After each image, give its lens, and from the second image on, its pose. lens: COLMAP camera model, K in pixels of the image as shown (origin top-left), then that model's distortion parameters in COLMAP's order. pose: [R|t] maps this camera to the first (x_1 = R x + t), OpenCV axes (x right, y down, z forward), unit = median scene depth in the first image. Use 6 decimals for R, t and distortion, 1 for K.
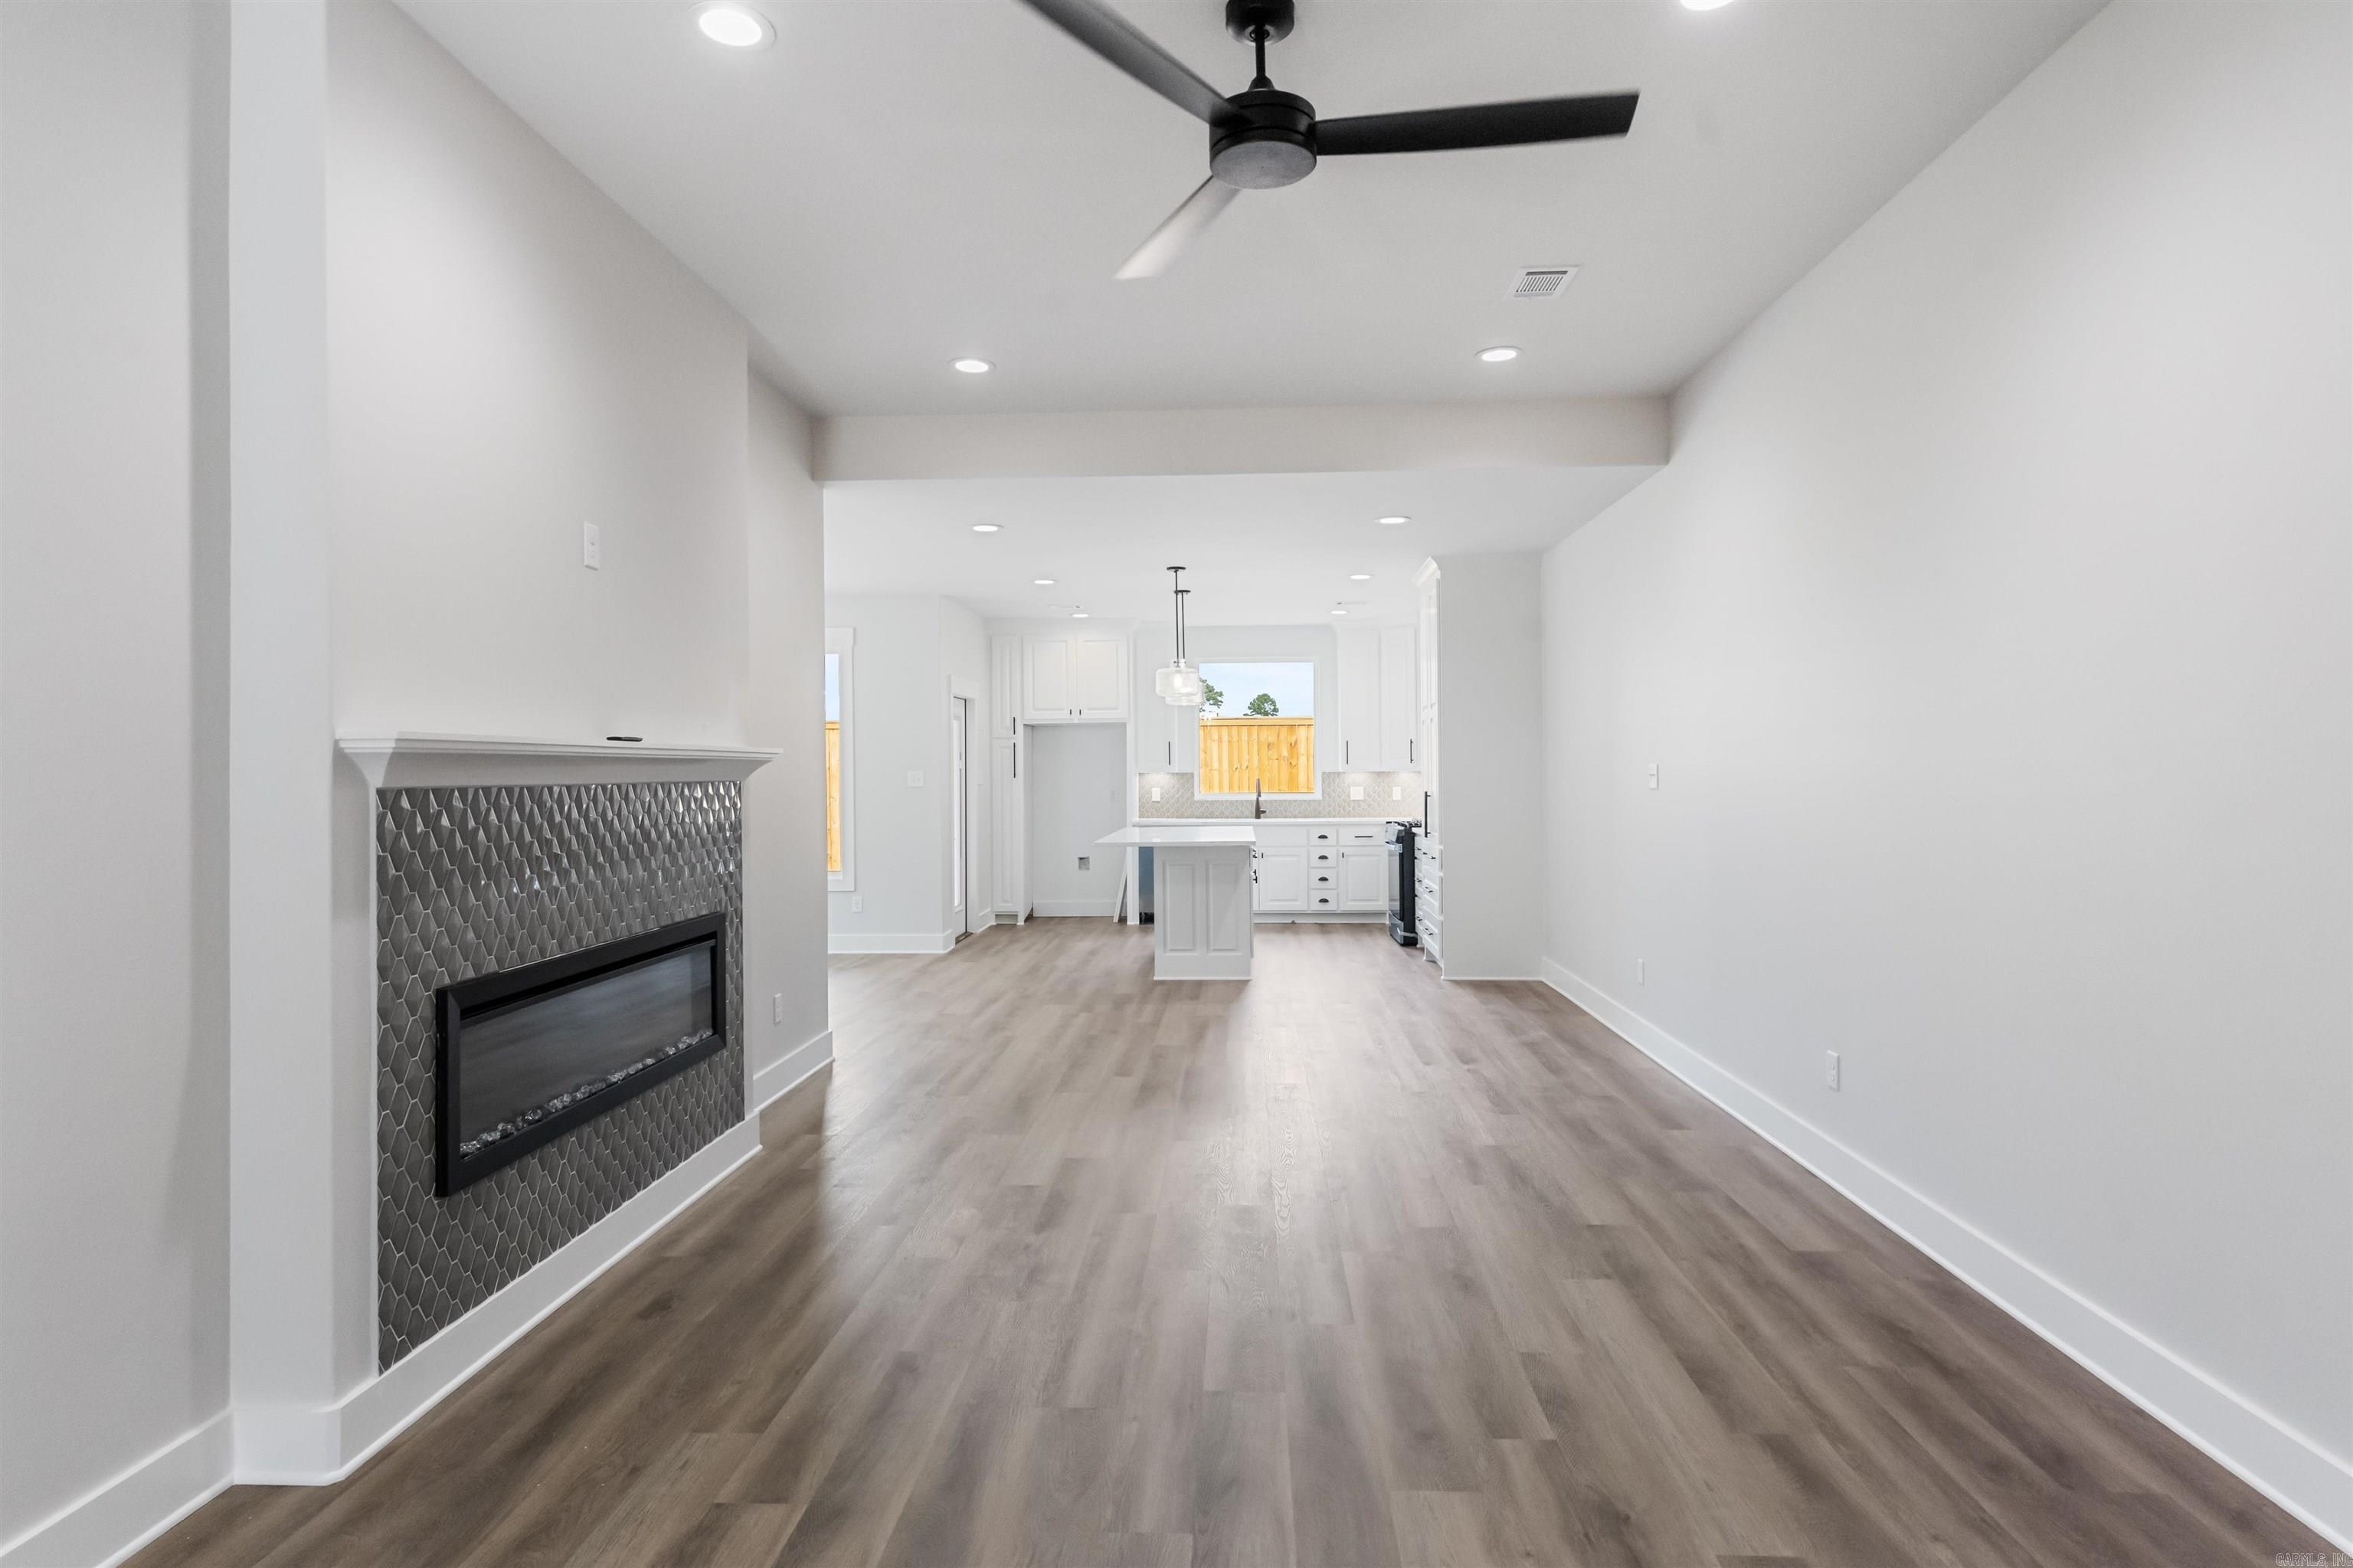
lens RADIAL K [[1285.1, 0, 1171.8], [0, 1285.1, 763.2], [0, 0, 1]] dist [0.000102, 0.000068]
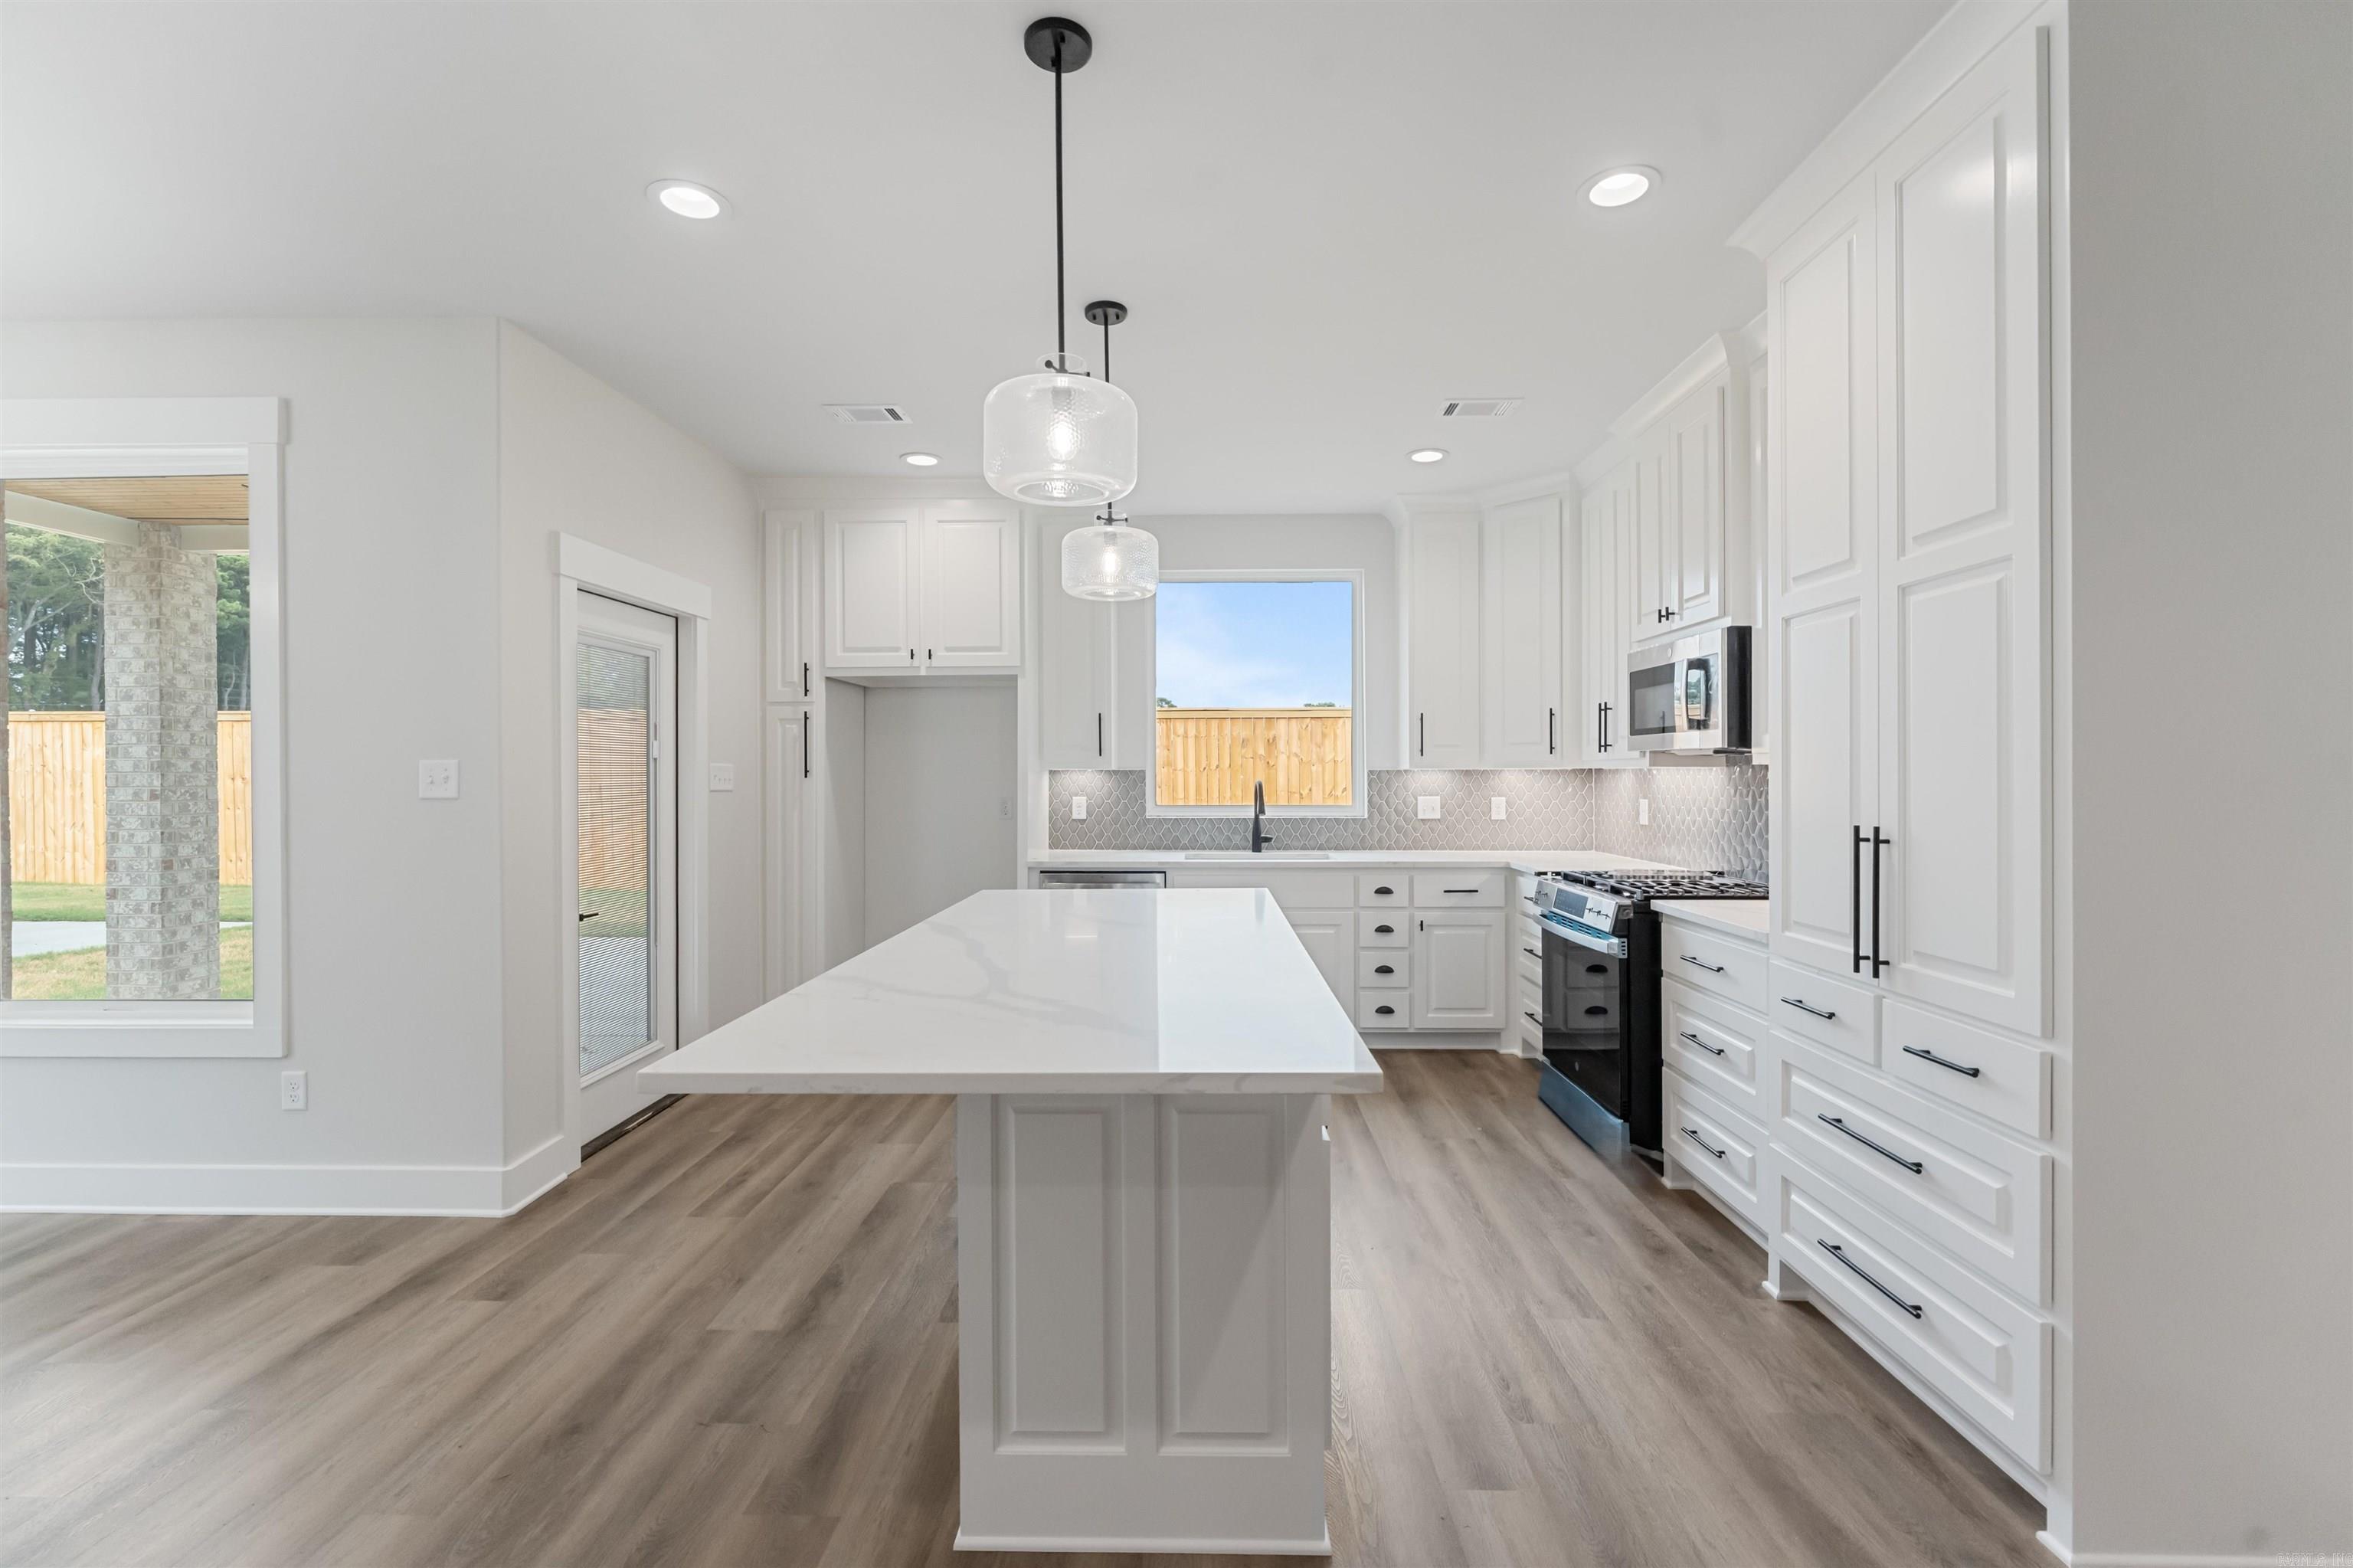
lens RADIAL K [[1005.6, 0, 1175.1], [0, 1005.6, 781.7], [0, 0, 1]] dist [0.016322, 0.001289]
pose [[0.999523, 0.004760, 0.030524, 0.032574], [-0.005171, 0.999897, 0.013389, 0.012539], [-0.030457, -0.013540, 0.999444, 1.070333]]
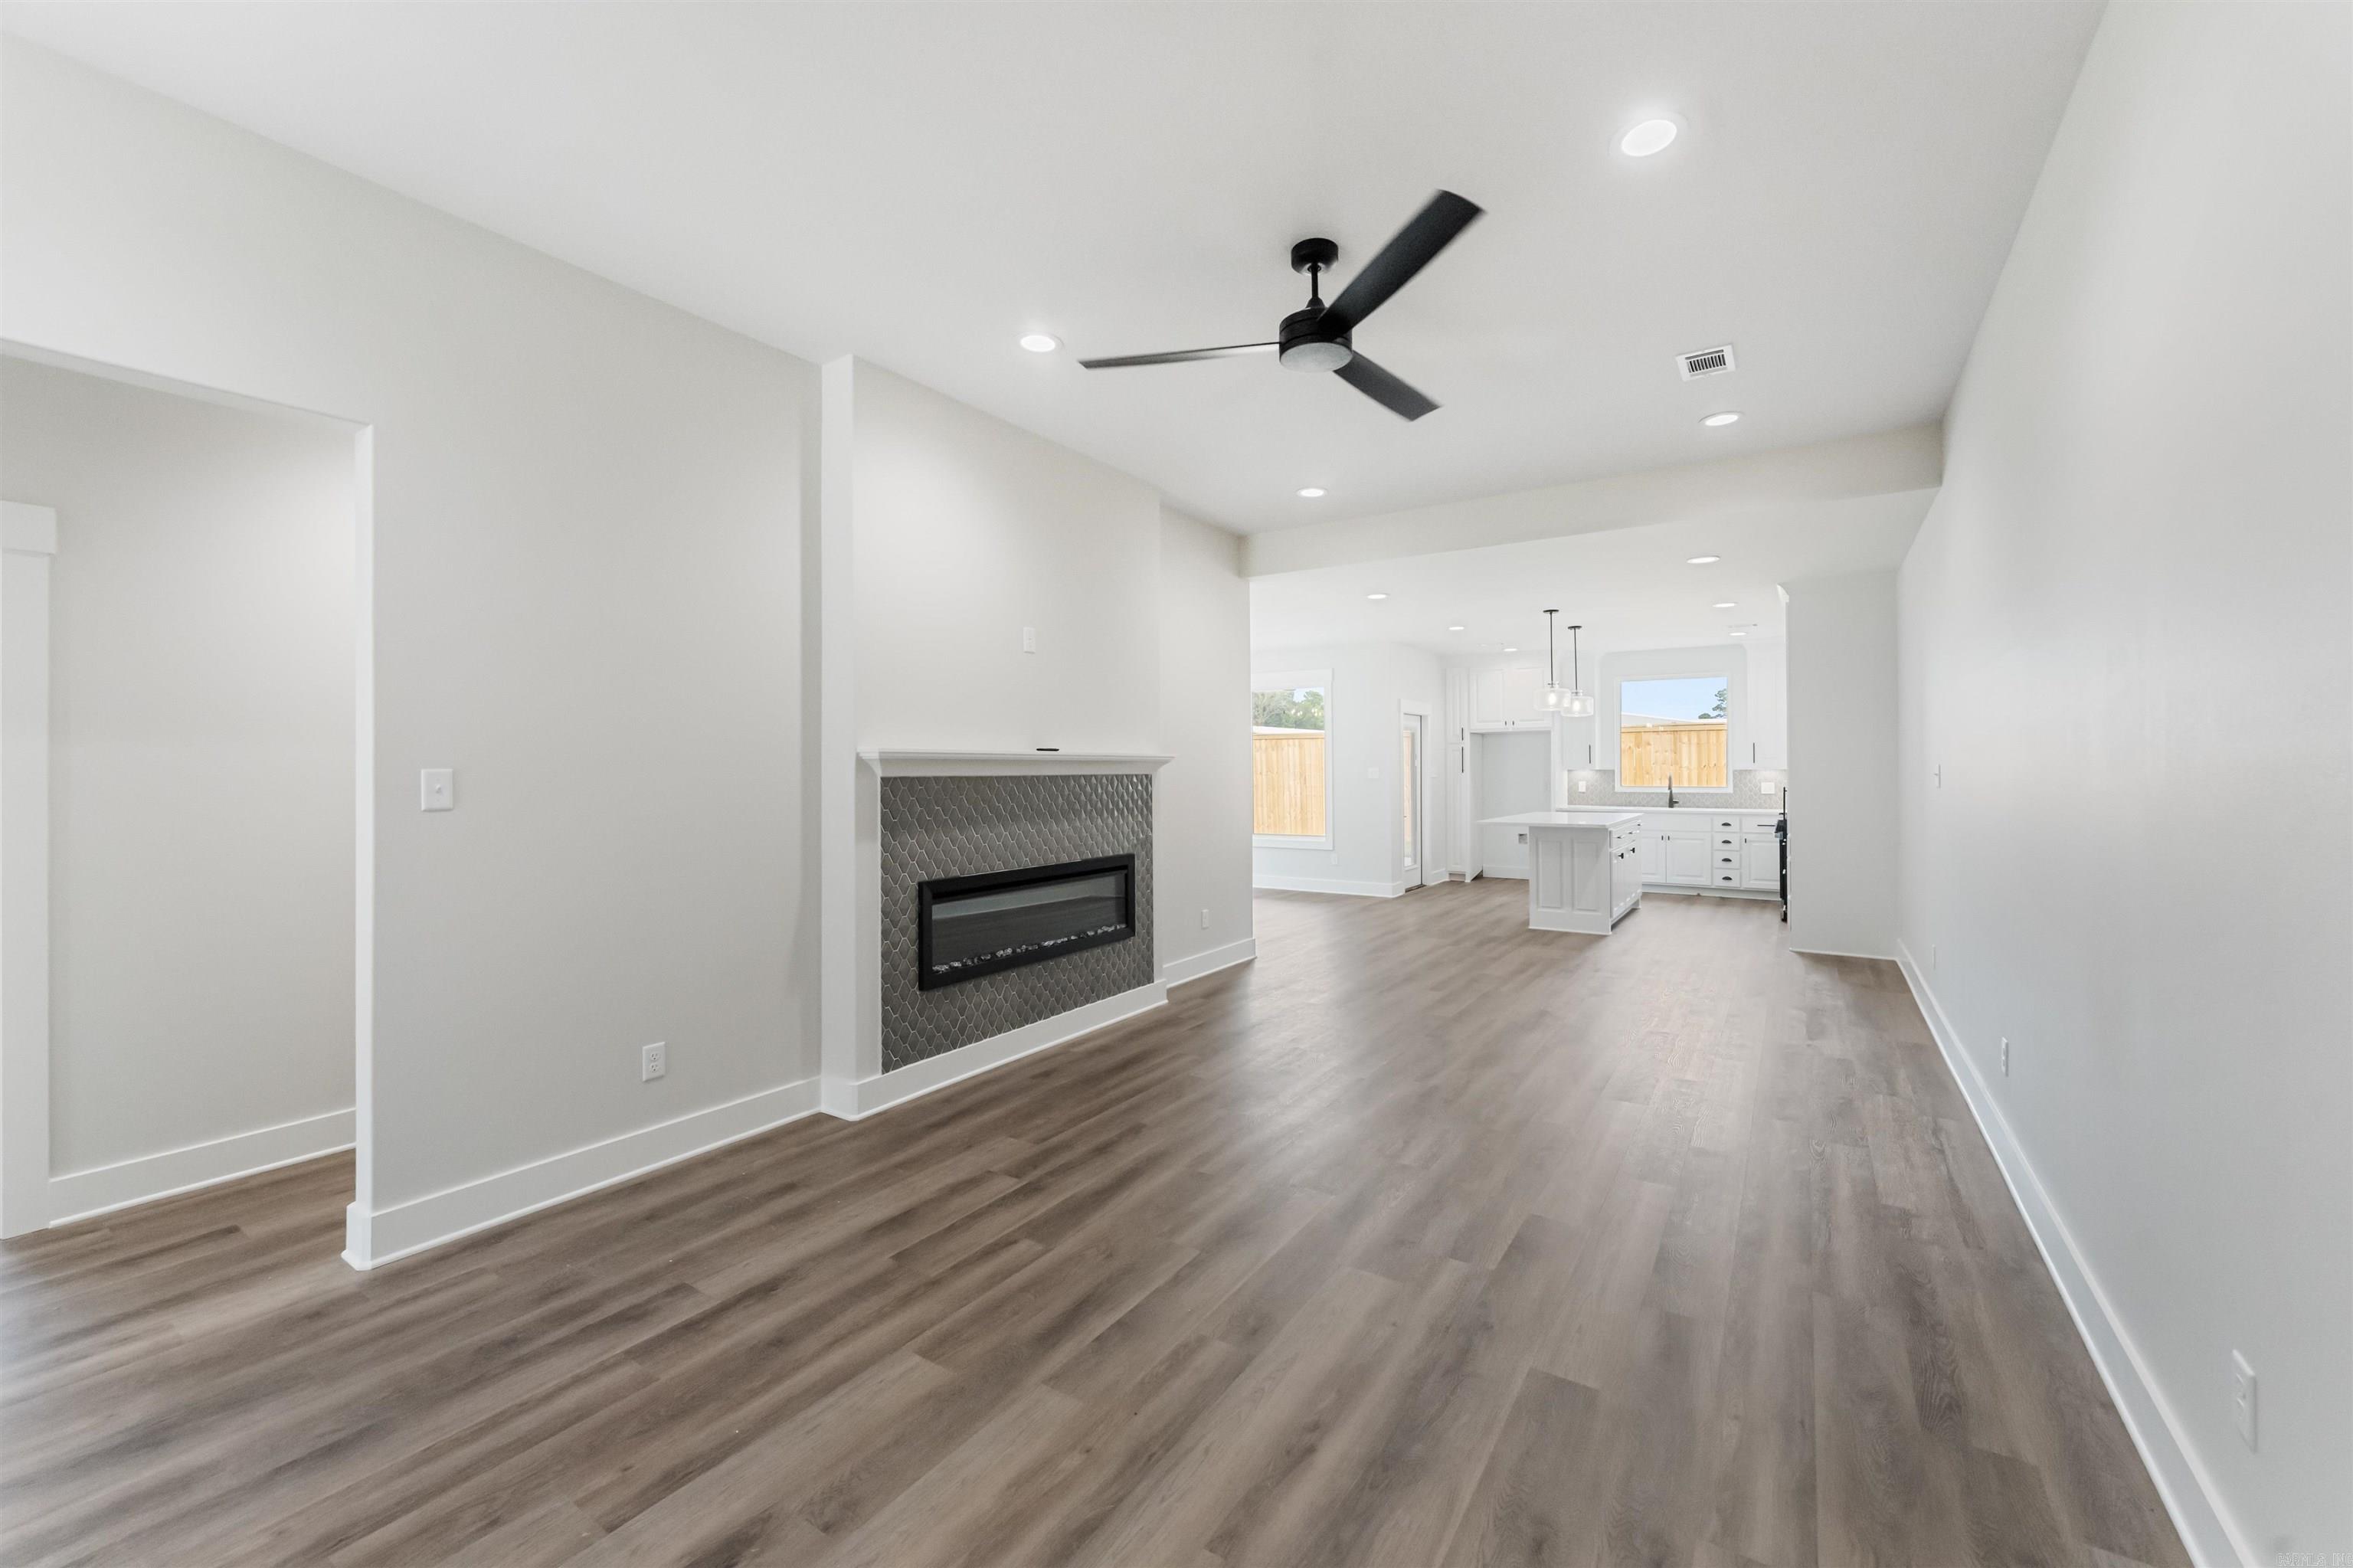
lens RADIAL K [[935.9, 0, 1173.7], [0, 935.9, 765.1], [0, 0, 1]] dist [-0.002615, 0.000583]
pose [[0.860842, 0.001636, -0.508869, 0.215622], [0.000399, 0.999992, 0.003890, -0.001474], [0.508872, -0.003551, 0.860835, -0.002482]]
